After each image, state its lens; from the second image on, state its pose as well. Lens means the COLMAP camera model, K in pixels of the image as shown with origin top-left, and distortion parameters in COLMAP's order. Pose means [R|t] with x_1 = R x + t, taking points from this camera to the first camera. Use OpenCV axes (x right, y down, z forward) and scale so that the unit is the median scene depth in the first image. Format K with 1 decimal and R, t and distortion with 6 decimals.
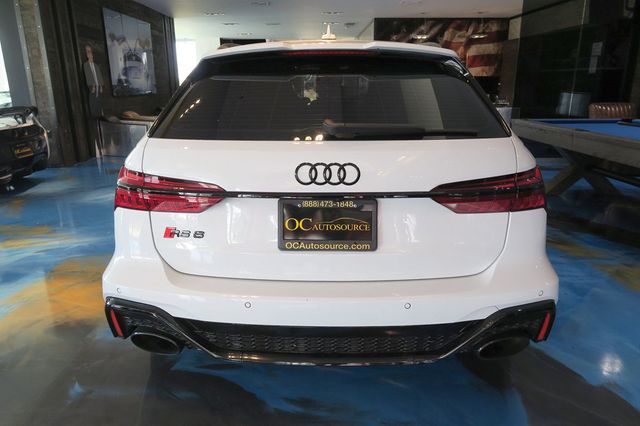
lens RADIAL K [[444.4, 0, 323.2], [0, 444.4, 213.9], [0, 0, 1]] dist [-0.019049, 0.006689]
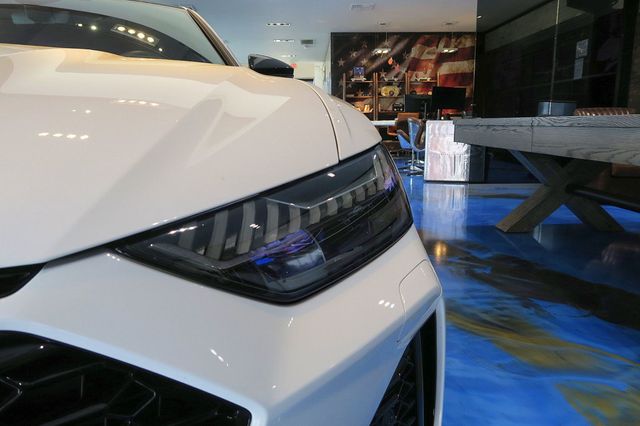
lens RADIAL K [[444.4, 0, 324.9], [0, 444.4, 213.4], [0, 0, 1]] dist [-0.019049, 0.006689]
pose [[0.999992, -0.003907, -0.000648, 0.102728], [0.003834, 0.996077, -0.088411, -0.005706], [0.000991, 0.088408, 0.996084, 0.152973]]
